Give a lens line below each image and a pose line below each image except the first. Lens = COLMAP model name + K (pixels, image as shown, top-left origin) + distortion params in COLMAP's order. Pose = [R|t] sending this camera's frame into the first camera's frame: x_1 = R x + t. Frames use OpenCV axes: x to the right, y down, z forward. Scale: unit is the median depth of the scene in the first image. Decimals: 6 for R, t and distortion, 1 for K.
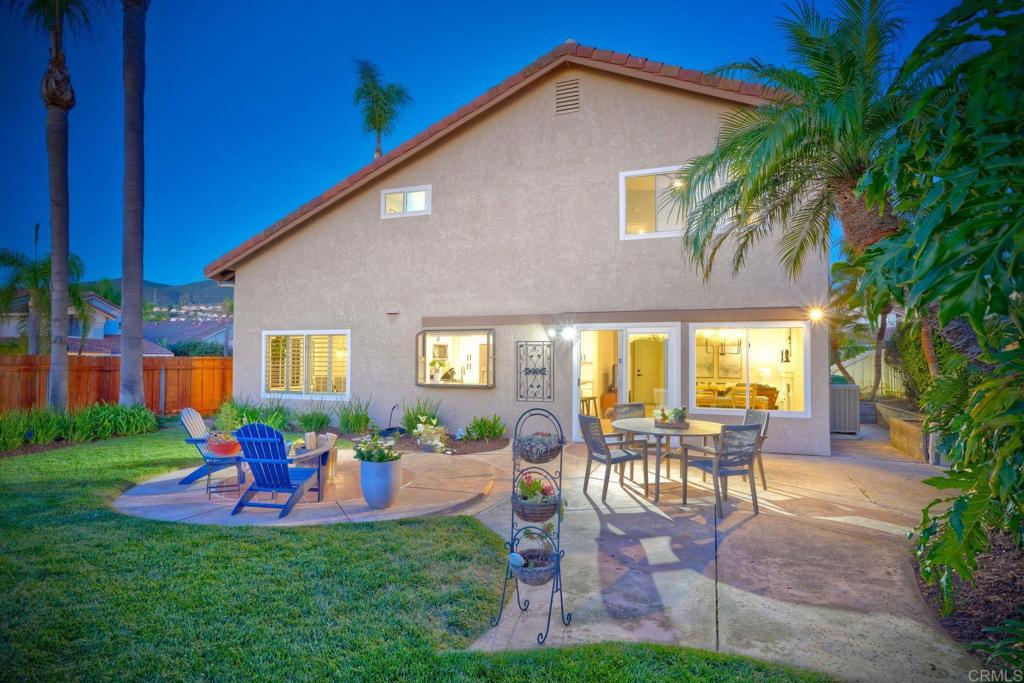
lens RADIAL K [[564.0, 0, 515.4], [0, 564.0, 339.5], [0, 0, 1]] dist [0.000598, 0.001190]
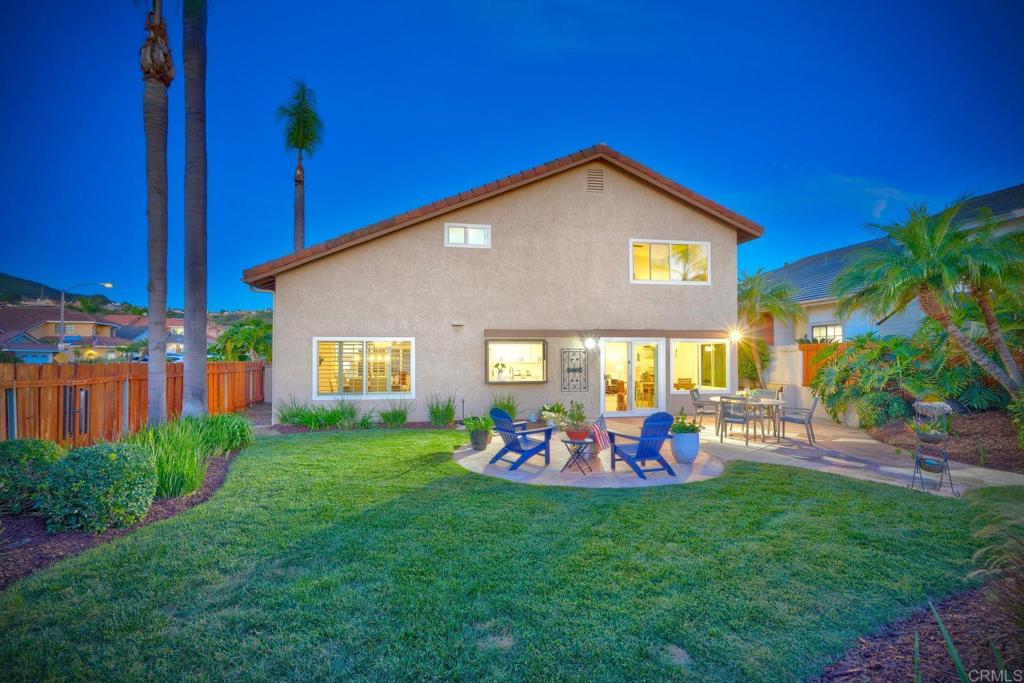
lens RADIAL K [[448.2, 0, 509.9], [0, 448.2, 349.8], [0, 0, 1]] dist [-0.002296, -0.000680]
pose [[0.861695, 0.002186, 0.507422, -0.663209], [-0.010963, 0.999837, 0.014310, -0.008908], [-0.507308, -0.017894, 0.861579, 0.108435]]
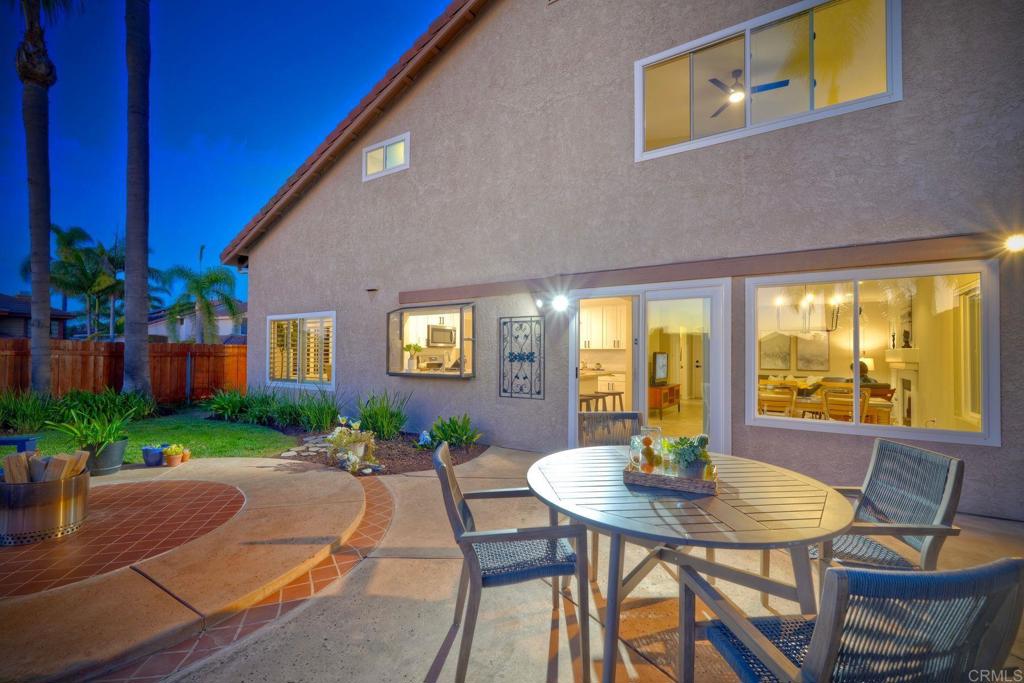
lens RADIAL K [[448.2, 0, 508.7], [0, 448.2, 343.9], [0, 0, 1]] dist [-0.002296, -0.000680]
pose [[0.974777, -0.002537, -0.223165, 0.146606], [0.004785, 0.999943, 0.009531, 0.032524], [0.223128, -0.010358, 0.974734, 0.414095]]
